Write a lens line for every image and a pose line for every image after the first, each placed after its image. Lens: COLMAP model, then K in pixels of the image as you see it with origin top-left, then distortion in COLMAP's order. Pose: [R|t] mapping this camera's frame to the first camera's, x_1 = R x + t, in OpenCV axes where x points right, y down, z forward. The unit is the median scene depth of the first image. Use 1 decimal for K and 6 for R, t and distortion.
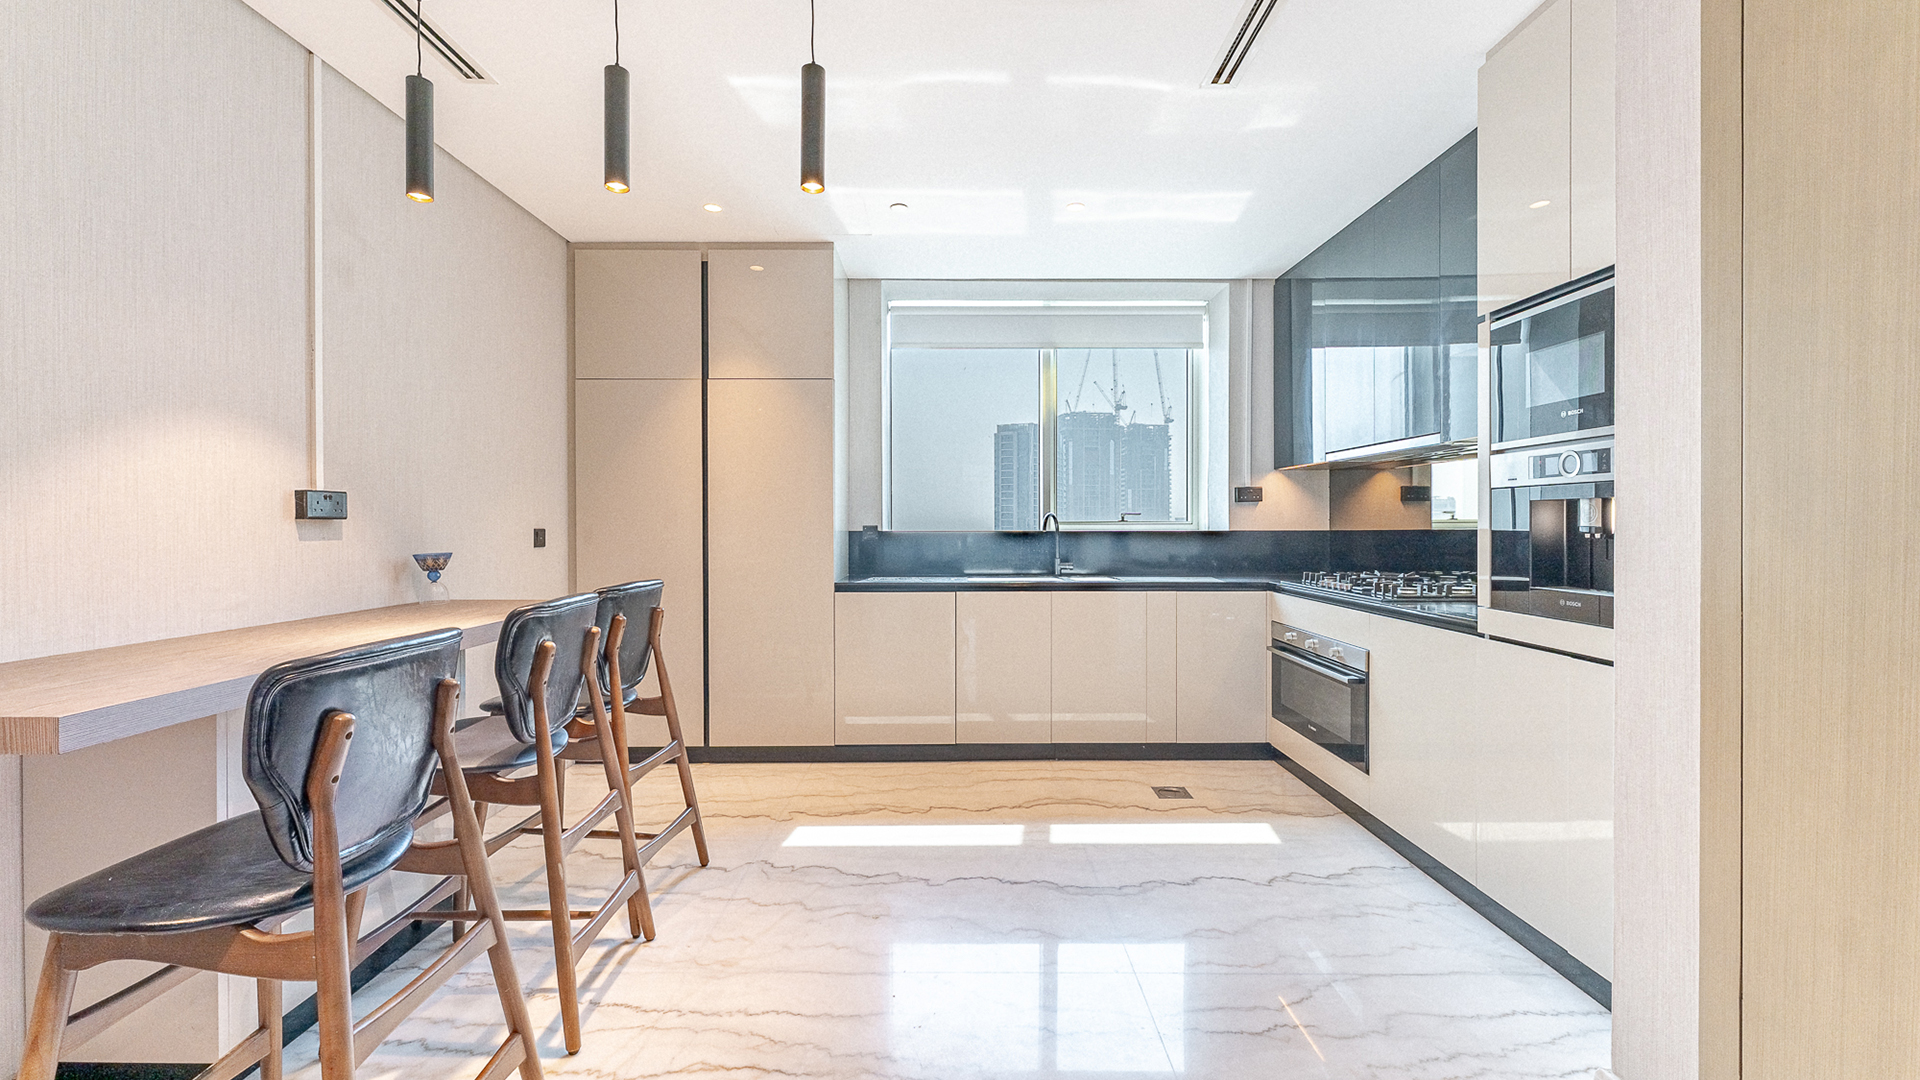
lens RADIAL K [[775.5, 0, 962.1], [0, 775.5, 530.3], [0, 0, 1]] dist [0.009185, -0.002186]
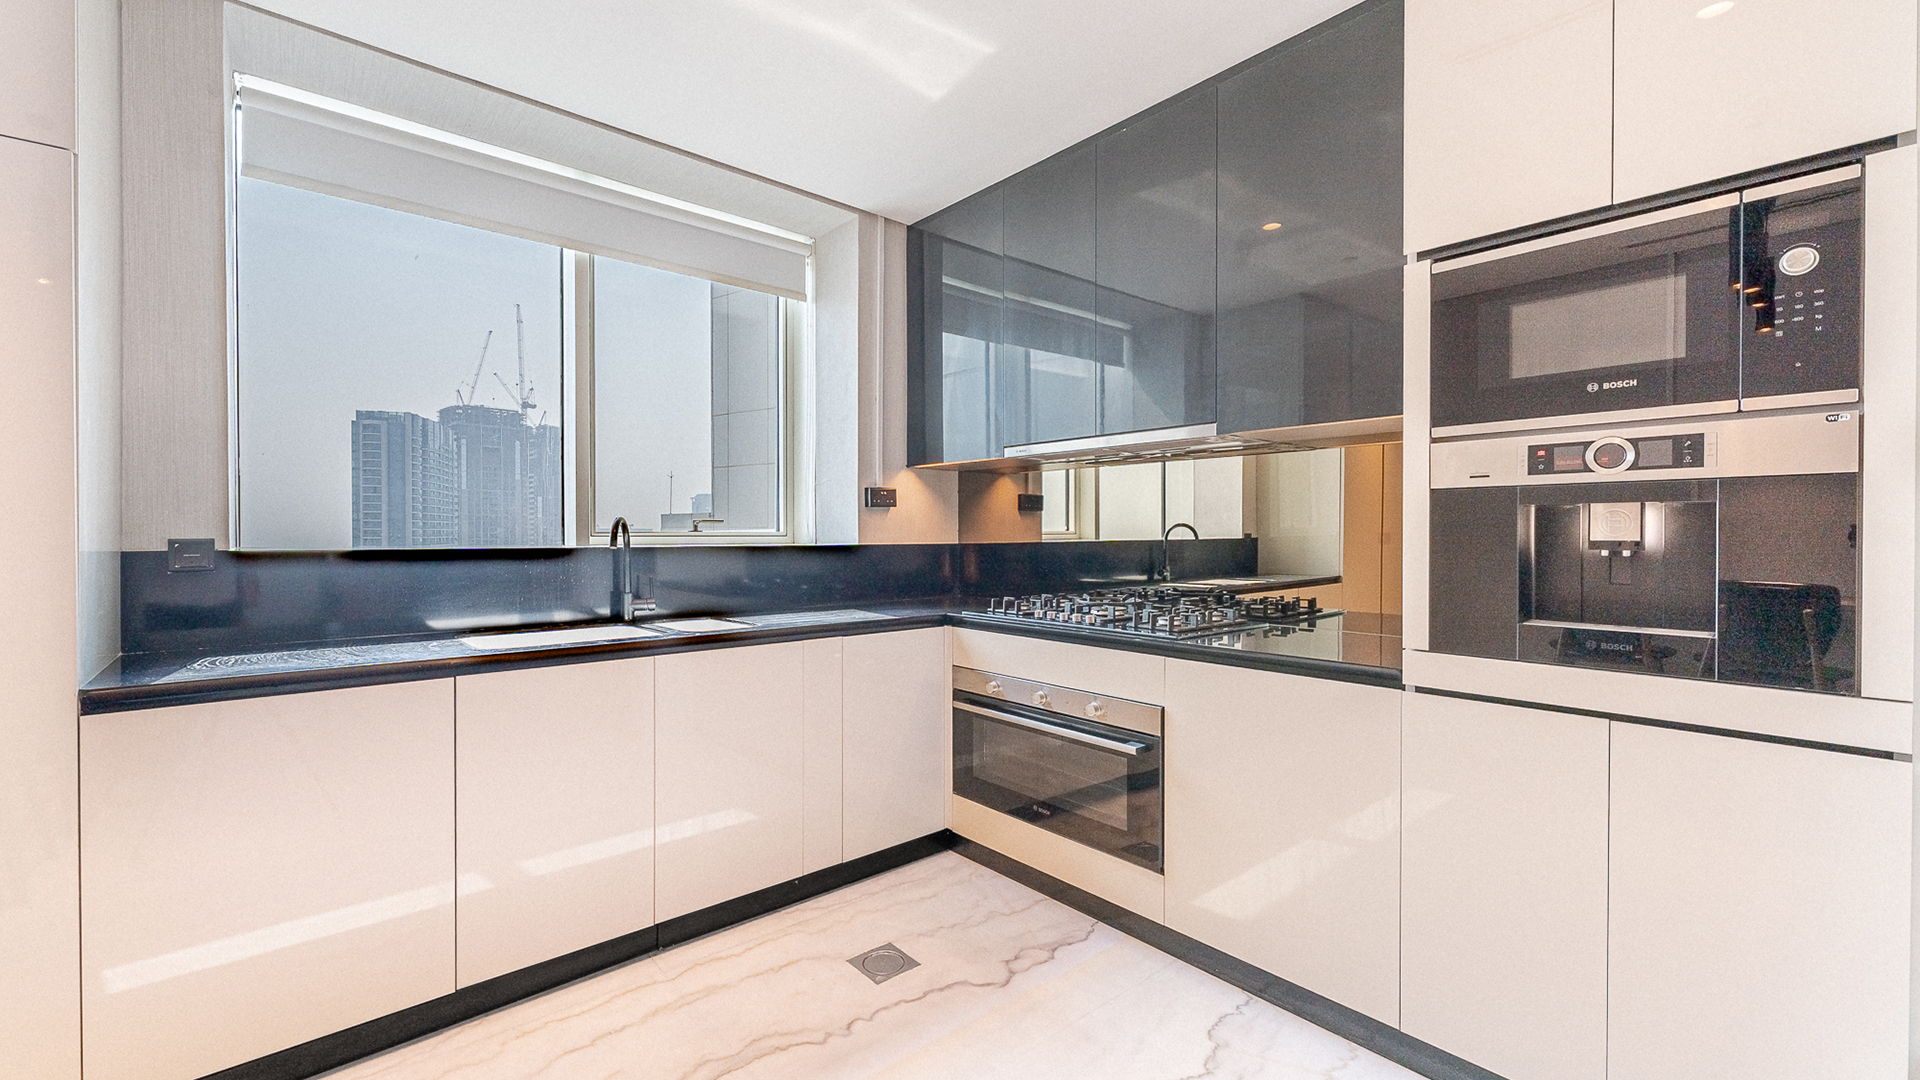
lens RADIAL K [[775.5, 0, 952.4], [0, 775.5, 542.6], [0, 0, 1]] dist [0.009185, -0.002186]
pose [[0.766667, -0.004853, 0.642026, -0.070926], [0.004329, 0.999988, 0.002389, -0.003210], [-0.642030, 0.000948, 0.766679, 0.375860]]
